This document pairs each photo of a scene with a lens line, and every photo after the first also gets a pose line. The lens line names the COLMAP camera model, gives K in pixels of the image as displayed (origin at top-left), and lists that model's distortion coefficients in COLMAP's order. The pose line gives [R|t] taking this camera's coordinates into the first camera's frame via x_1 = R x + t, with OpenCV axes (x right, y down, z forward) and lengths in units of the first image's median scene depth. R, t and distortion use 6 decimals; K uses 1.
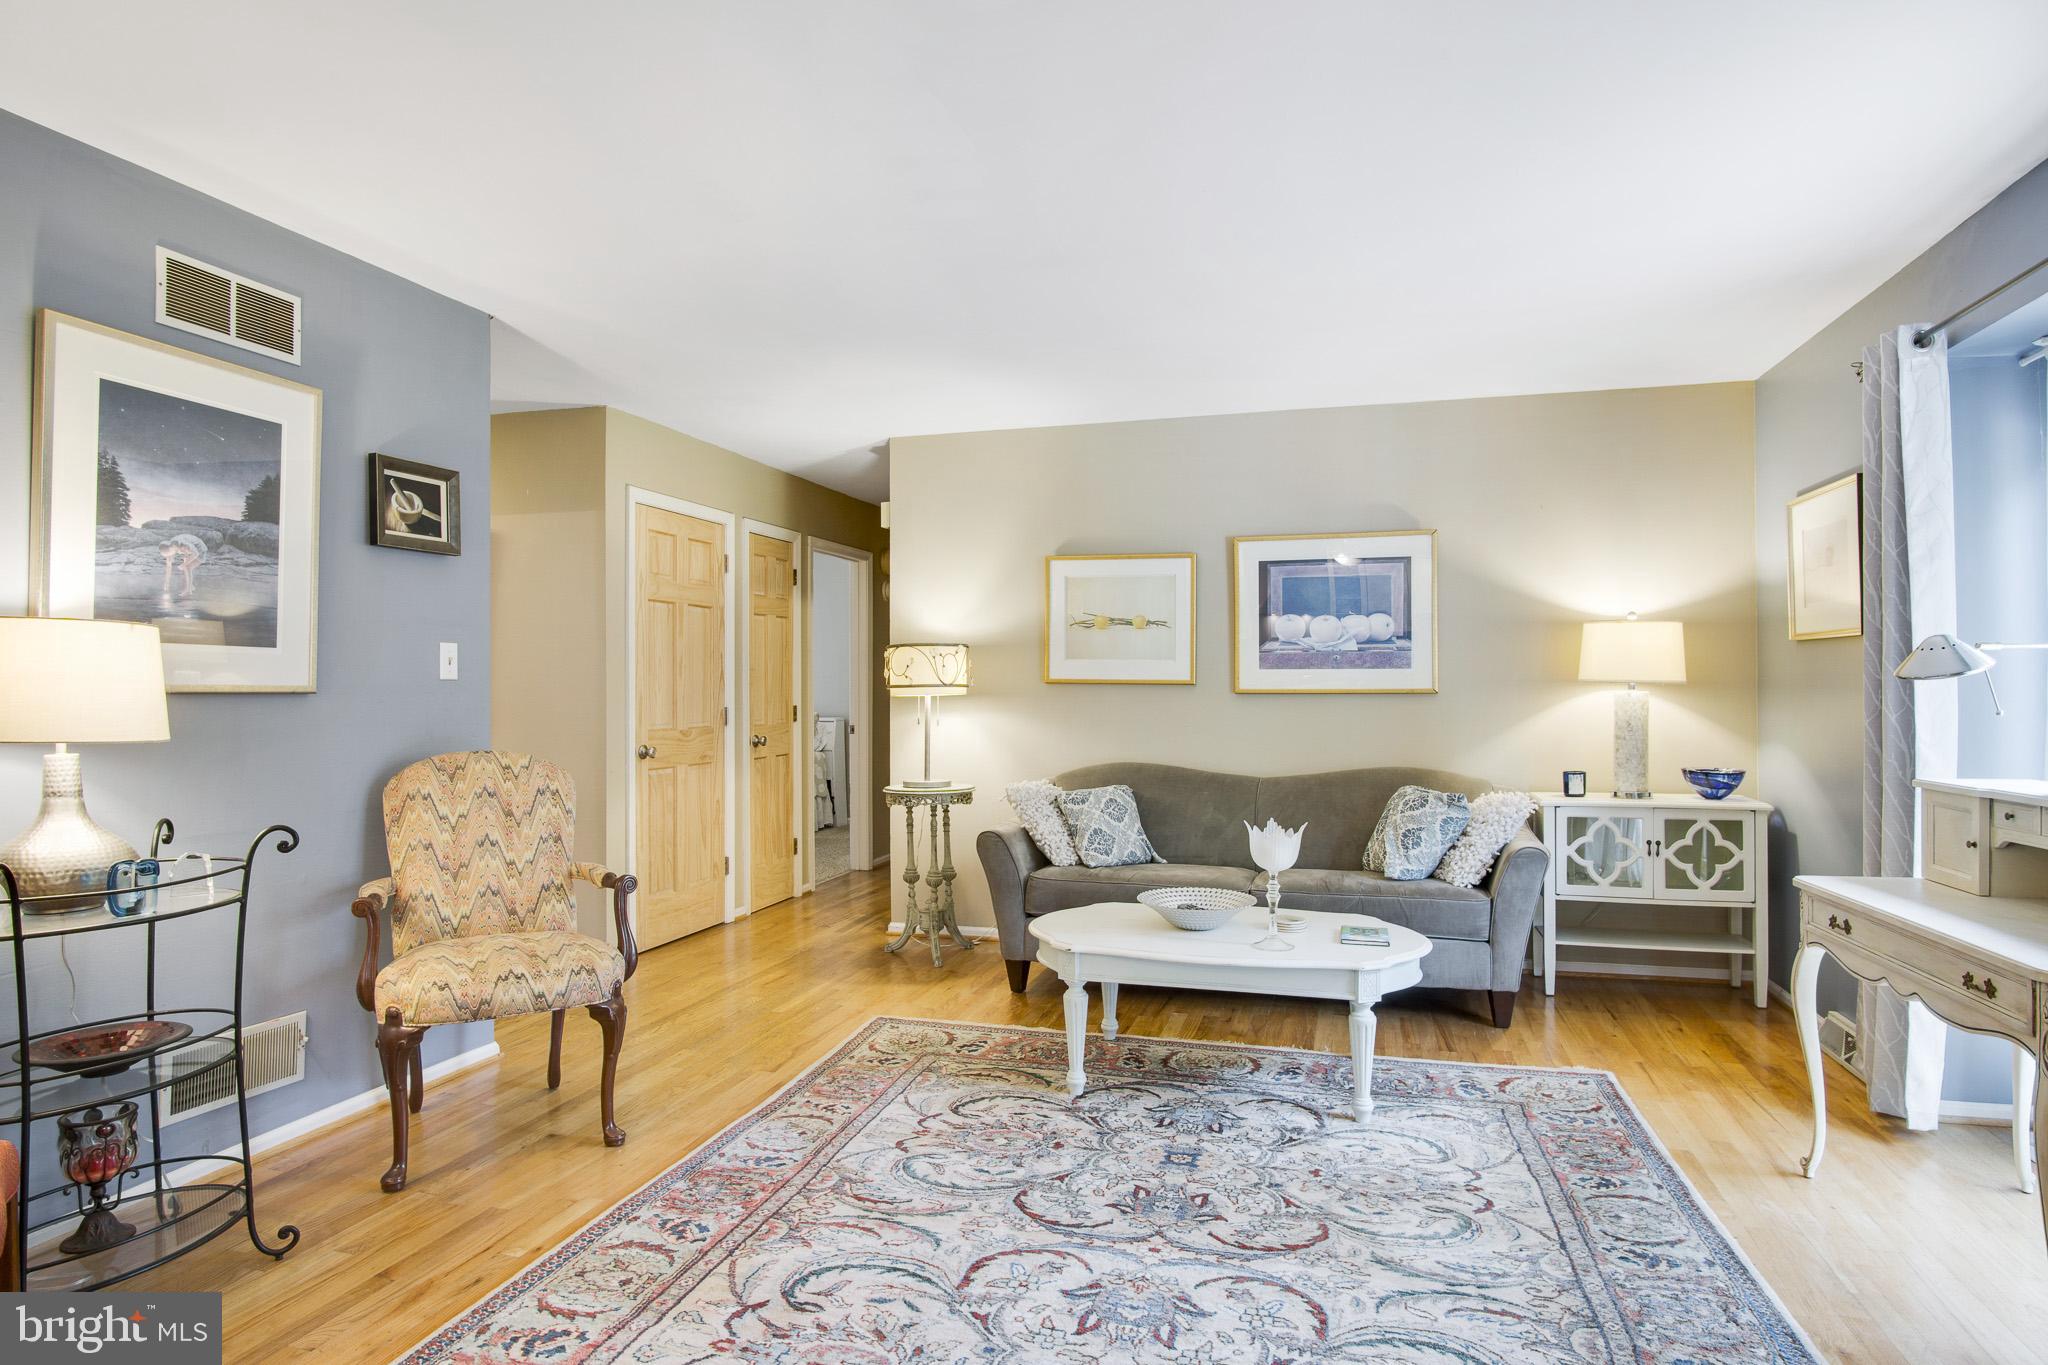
lens RADIAL K [[1096.2, 0, 1015.9], [0, 1096.2, 675.4], [0, 0, 1]] dist [-0.028022, 0.004605]
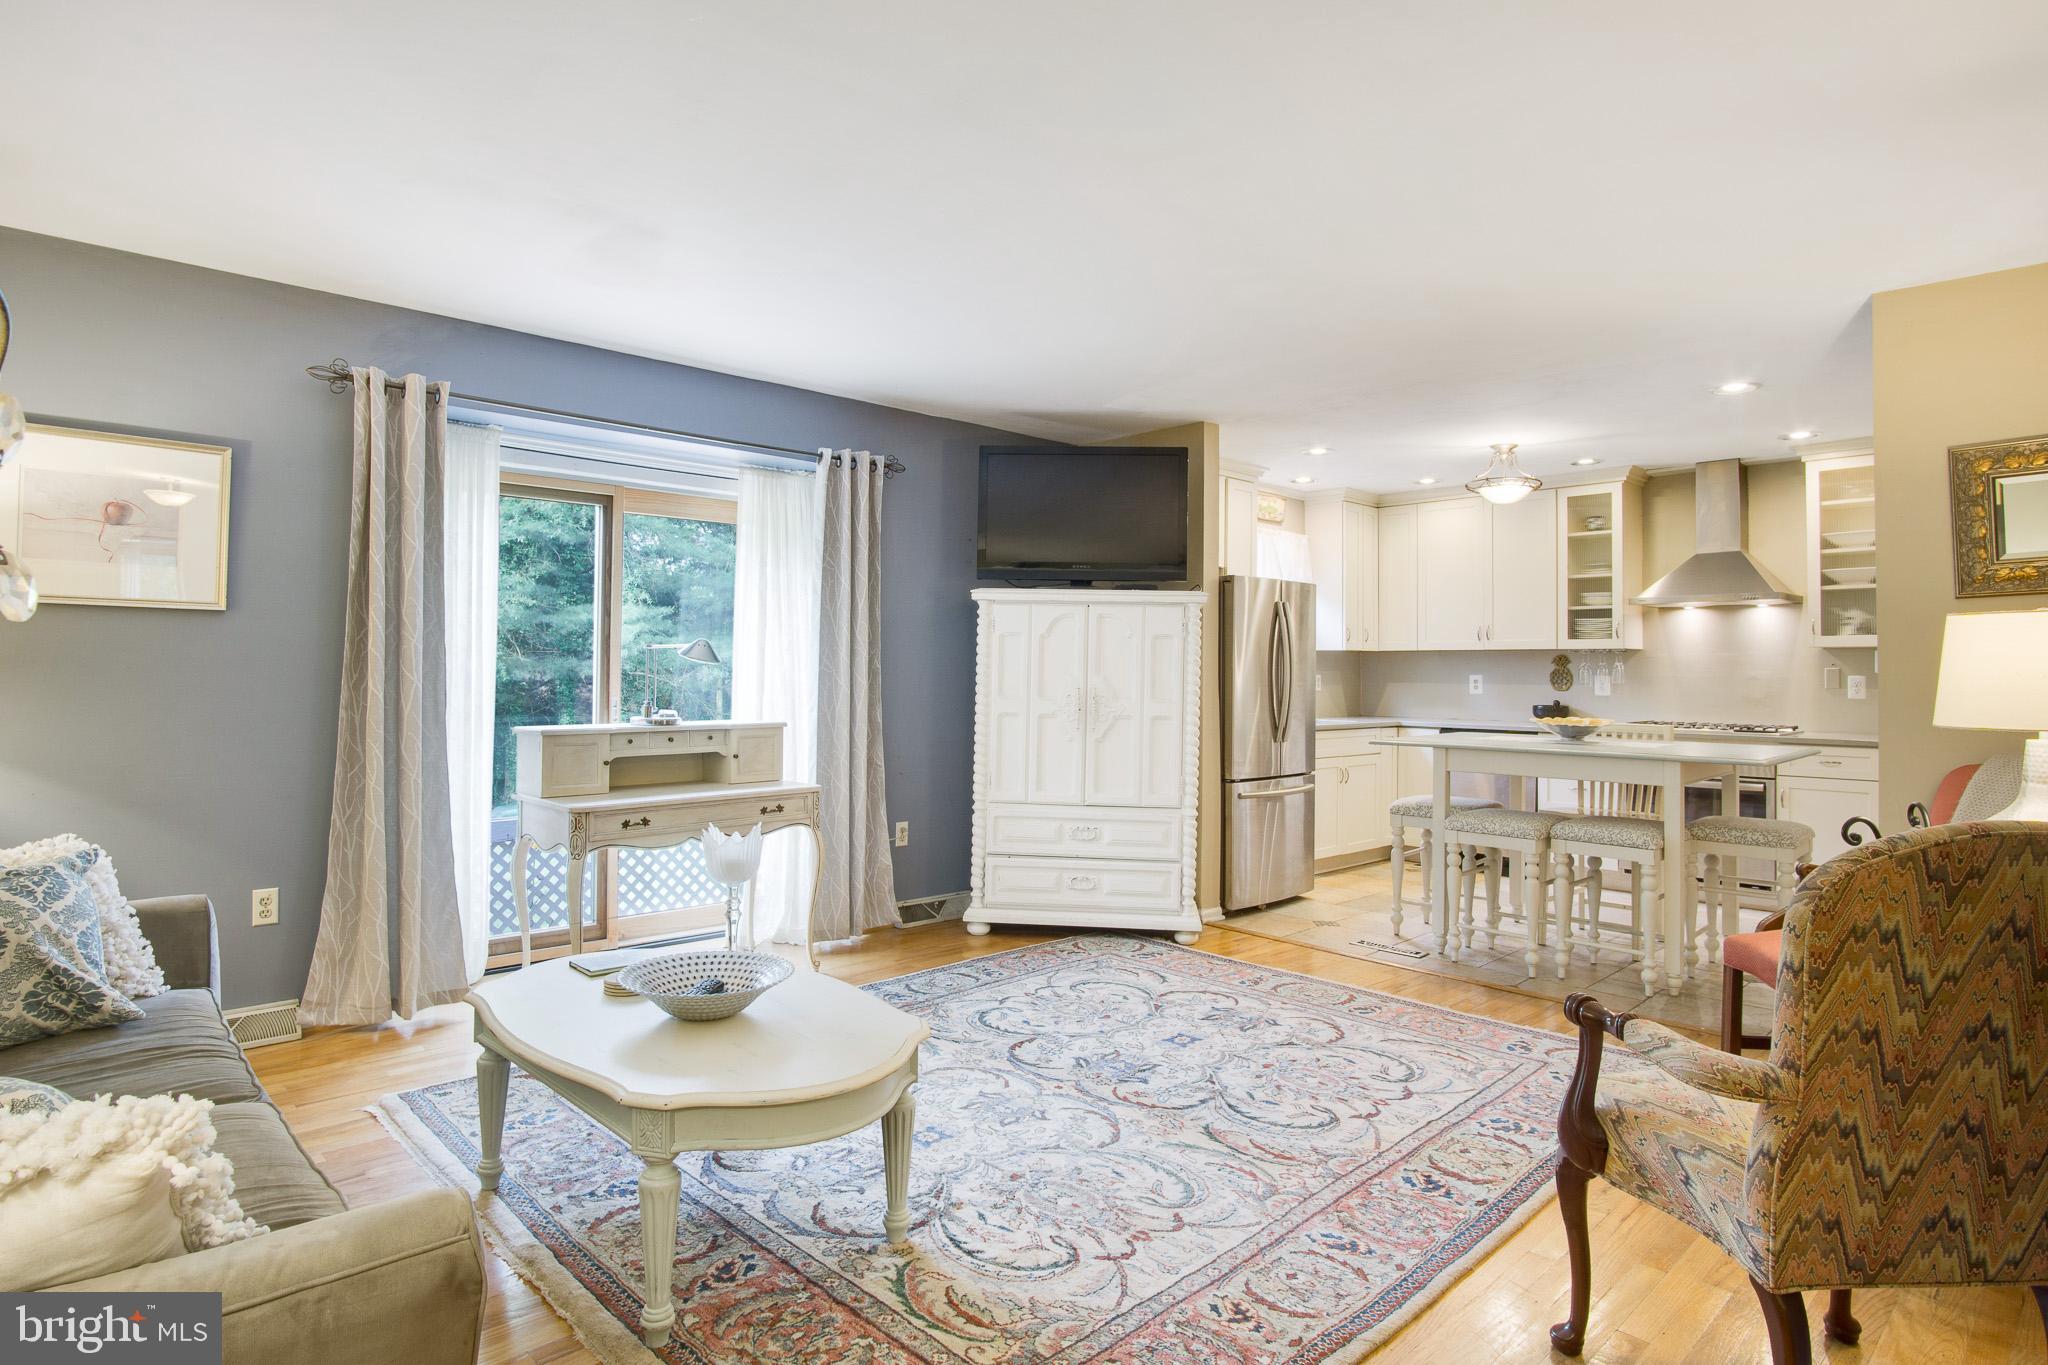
lens RADIAL K [[1096.2, 0, 1062.3], [0, 1096.2, 645.6], [0, 0, 1]] dist [-0.028022, 0.004605]
pose [[-0.876663, 0.005155, 0.481078, -0.377293], [-0.013315, 0.999300, -0.034972, 0.023328], [-0.480921, -0.037065, -0.875980, 1.576324]]
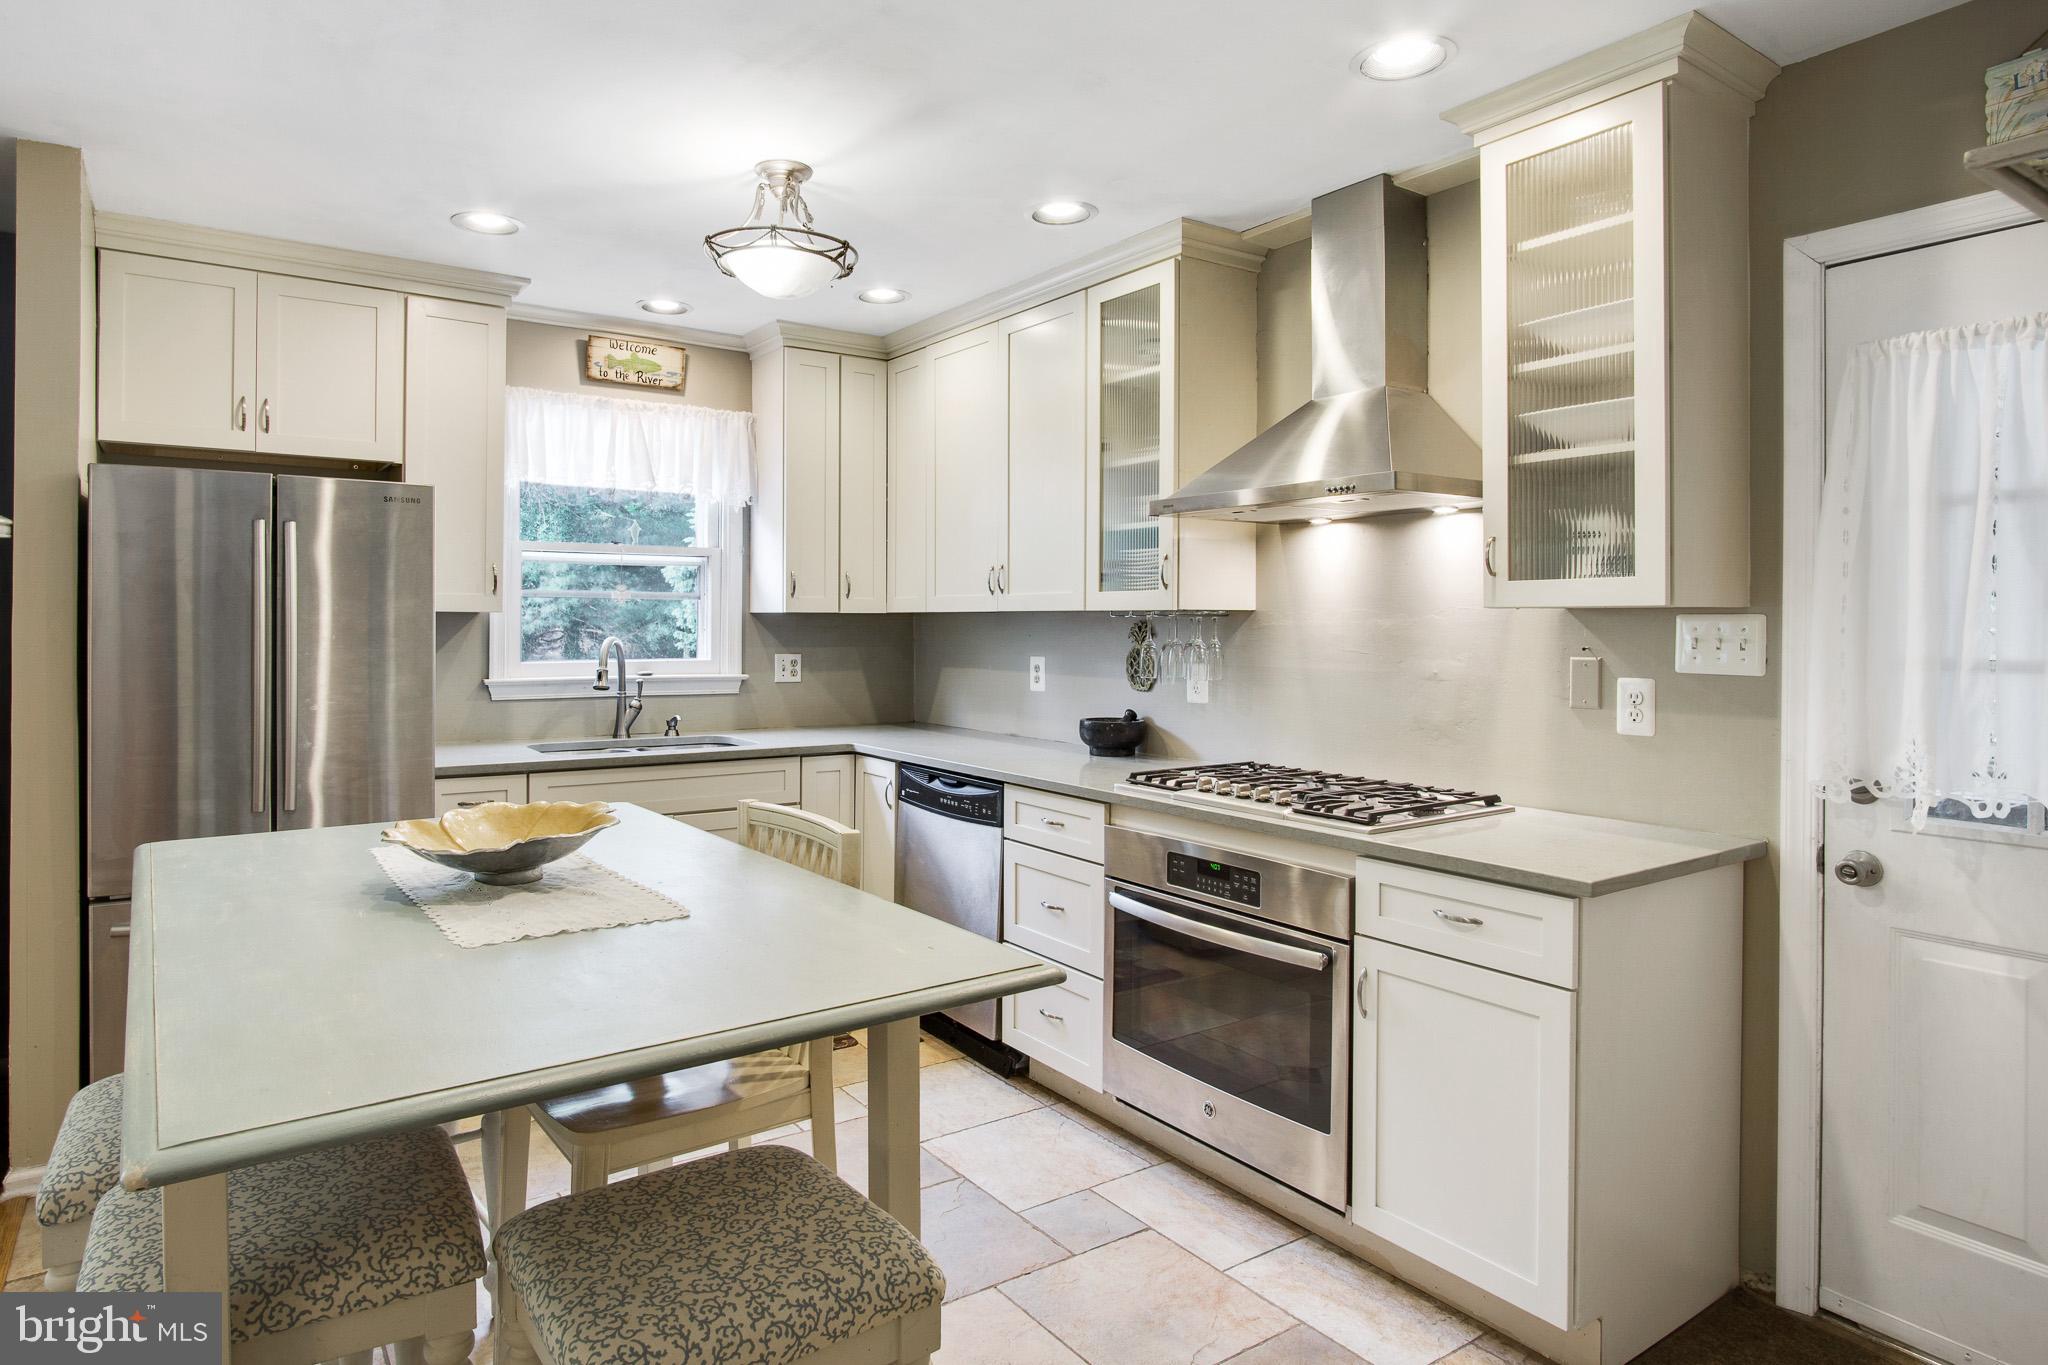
lens RADIAL K [[1157.7, 0, 977.3], [0, 1157.7, 610.1], [0, 0, 1]] dist [-0.018698, 0.000178]
pose [[-0.770694, 0.003092, 0.637198, -0.828249], [-0.012787, 0.999712, -0.020317, -0.032263], [-0.637077, -0.023807, -0.770433, 0.214095]]
